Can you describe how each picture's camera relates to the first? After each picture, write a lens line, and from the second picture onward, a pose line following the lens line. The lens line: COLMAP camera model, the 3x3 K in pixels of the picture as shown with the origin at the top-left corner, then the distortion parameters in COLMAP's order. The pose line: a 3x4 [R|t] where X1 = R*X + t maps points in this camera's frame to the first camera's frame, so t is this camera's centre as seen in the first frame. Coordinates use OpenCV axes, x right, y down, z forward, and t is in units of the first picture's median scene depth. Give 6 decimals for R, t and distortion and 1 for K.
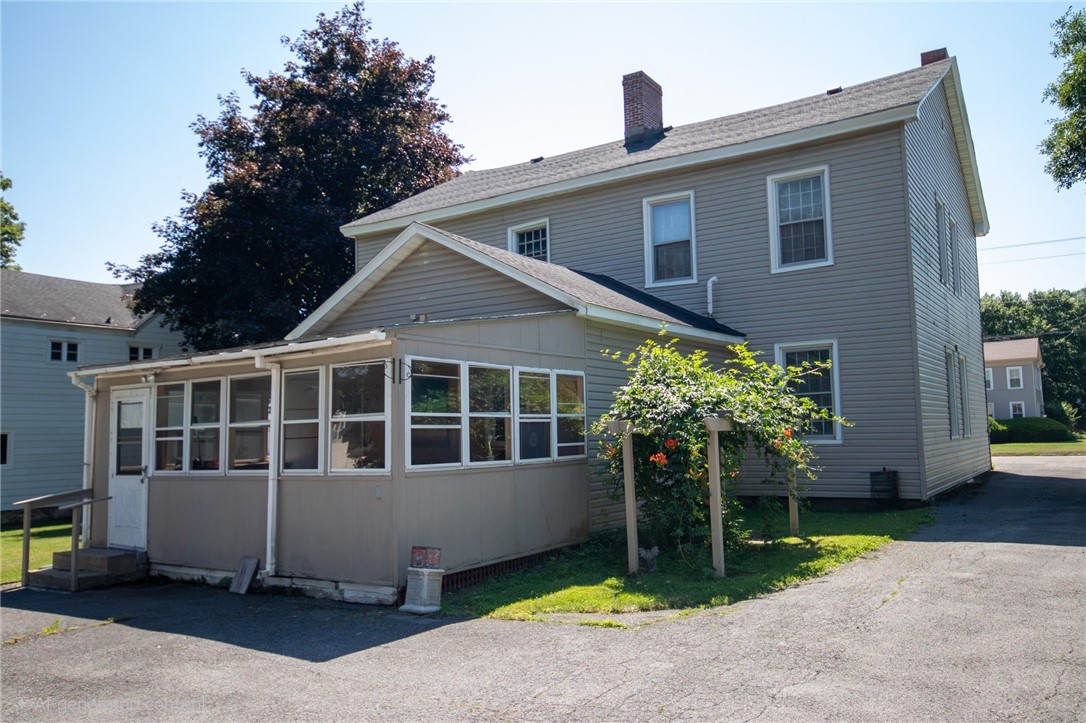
lens RADIAL K [[829.8, 0, 540.9], [0, 829.8, 361.1], [0, 0, 1]] dist [0.004322, 0.000865]
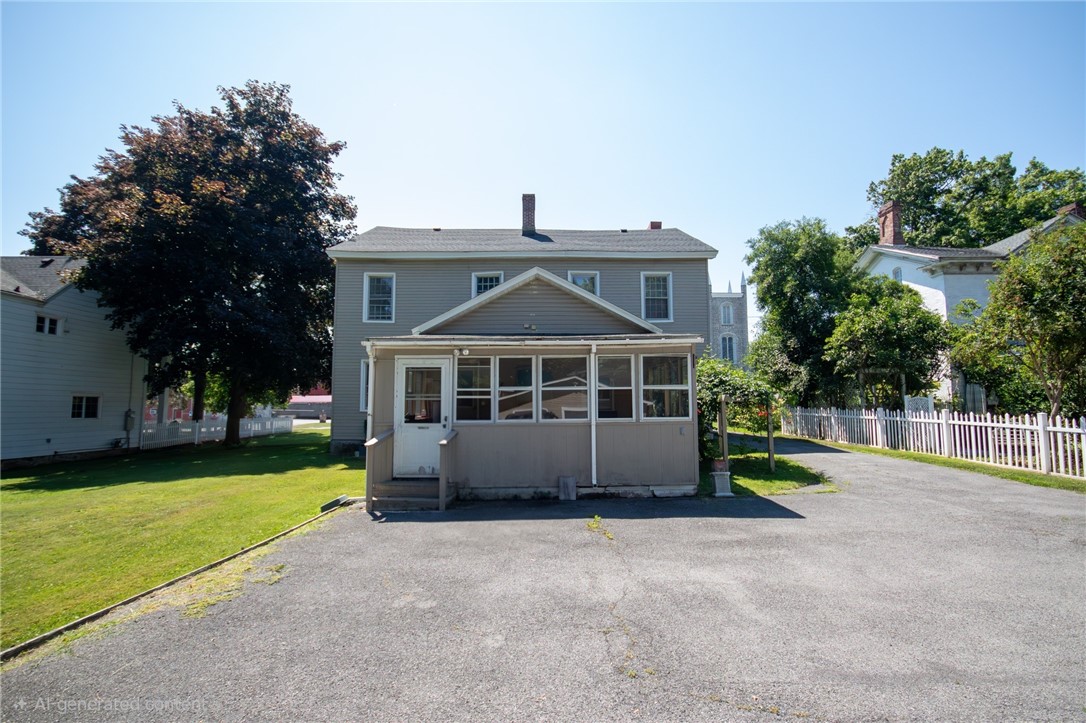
lens RADIAL K [[506.3, 0, 545.4], [0, 506.3, 359.8], [0, 0, 1]] dist [-0.004421, 0.001384]
pose [[0.830229, 0.074088, 0.552477, -0.549986], [-0.065273, 0.997231, -0.035642, 0.036173], [-0.553587, -0.006470, 0.832766, 0.153821]]
